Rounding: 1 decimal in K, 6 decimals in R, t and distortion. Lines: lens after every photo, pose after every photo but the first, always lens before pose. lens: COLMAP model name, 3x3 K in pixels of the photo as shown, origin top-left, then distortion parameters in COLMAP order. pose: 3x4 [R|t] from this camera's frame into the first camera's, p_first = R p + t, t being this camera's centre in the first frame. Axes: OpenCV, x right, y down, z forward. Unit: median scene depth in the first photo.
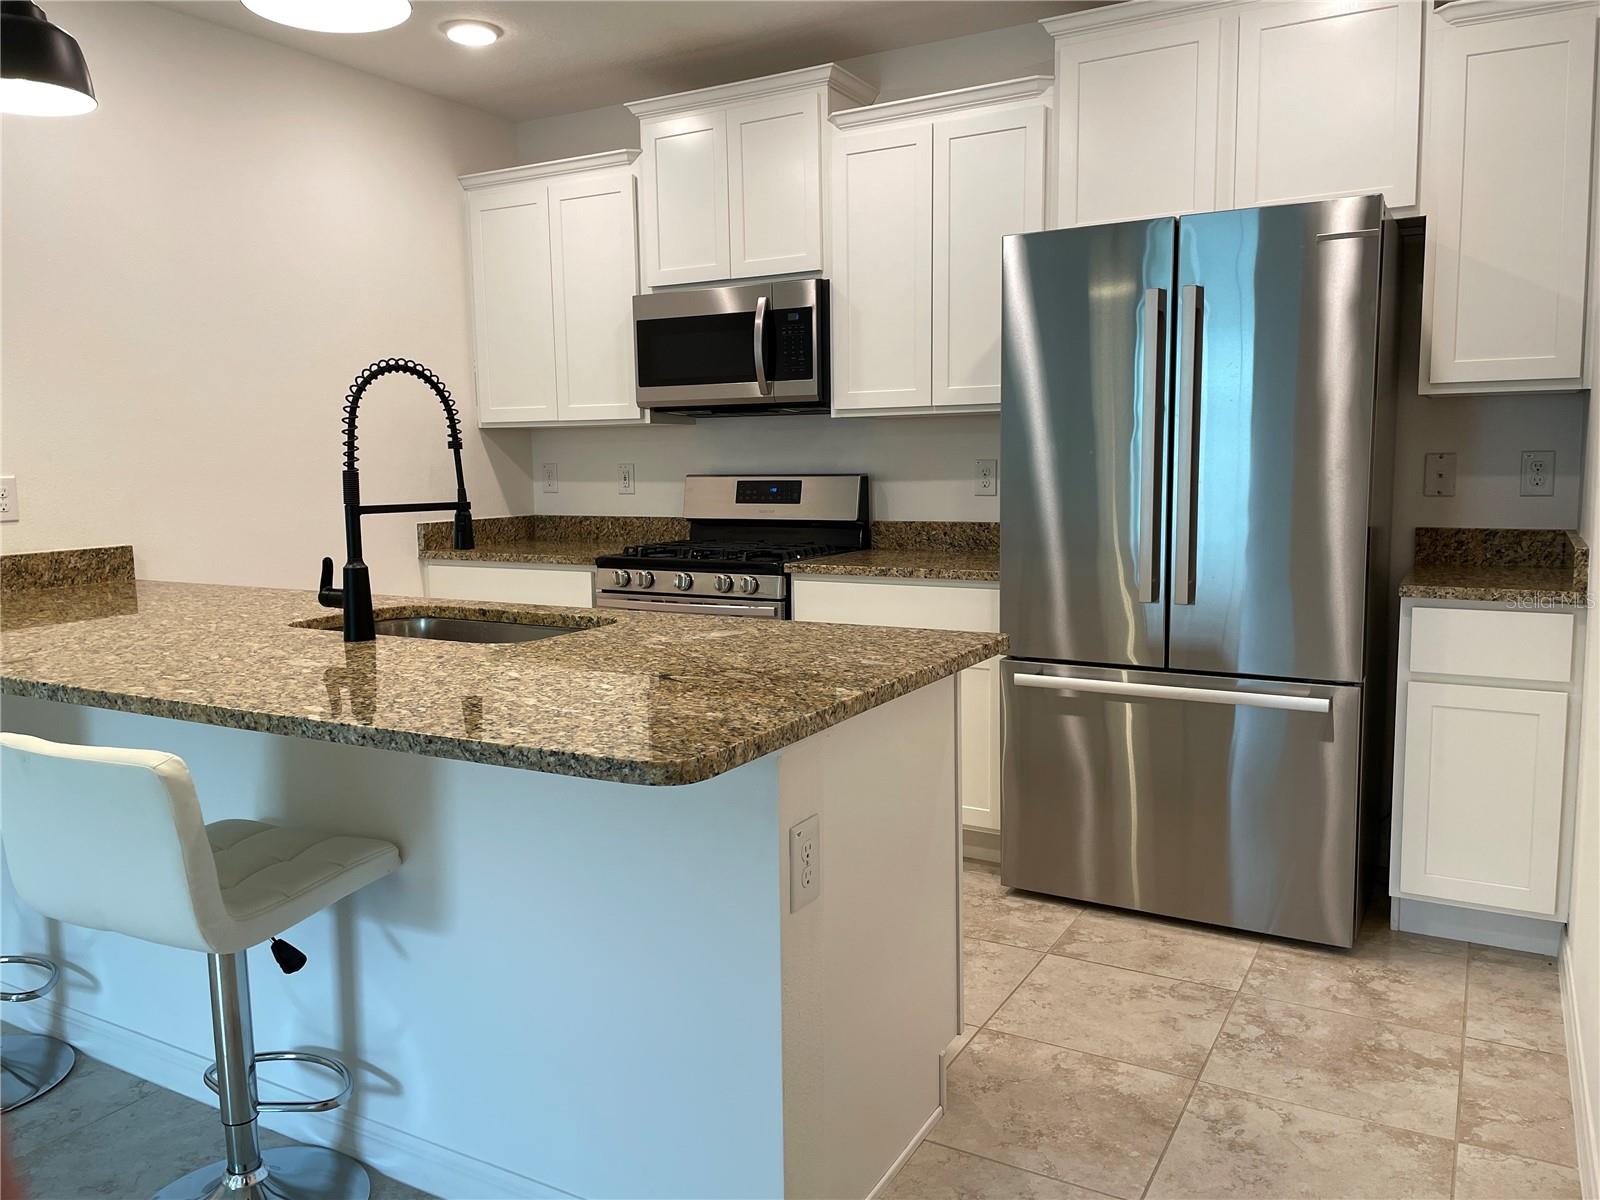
lens RADIAL K [[1179.4, 0, 800.0], [0, 1179.4, 600.0], [0, 0, 1]] dist [0.097508, -0.116956]
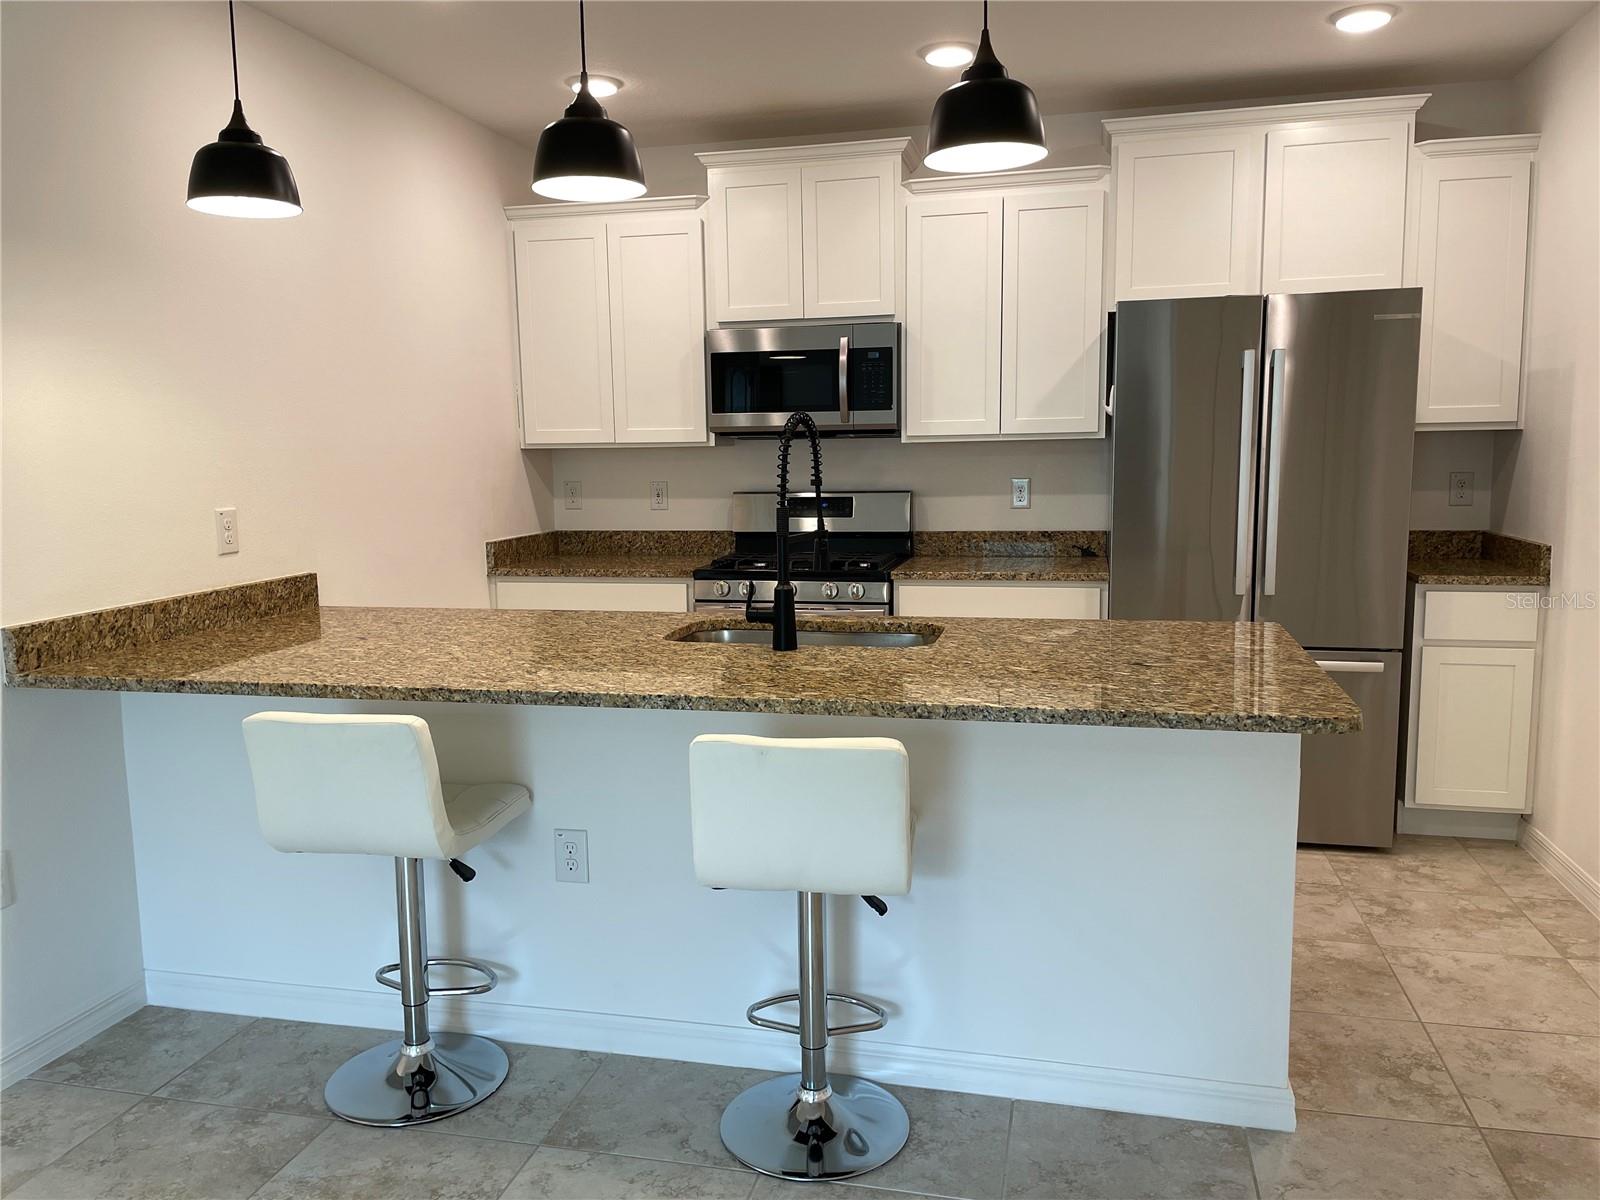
lens RADIAL K [[1183.3, 0, 783.8], [0, 1183.3, 607.9], [0, 0, 1]] dist [0.095990, -0.115067]
pose [[0.961665, -0.037342, 0.271672, -0.456319], [0.034838, 0.999294, 0.014033, -0.016057], [-0.272004, -0.004030, 0.962288, -0.088305]]
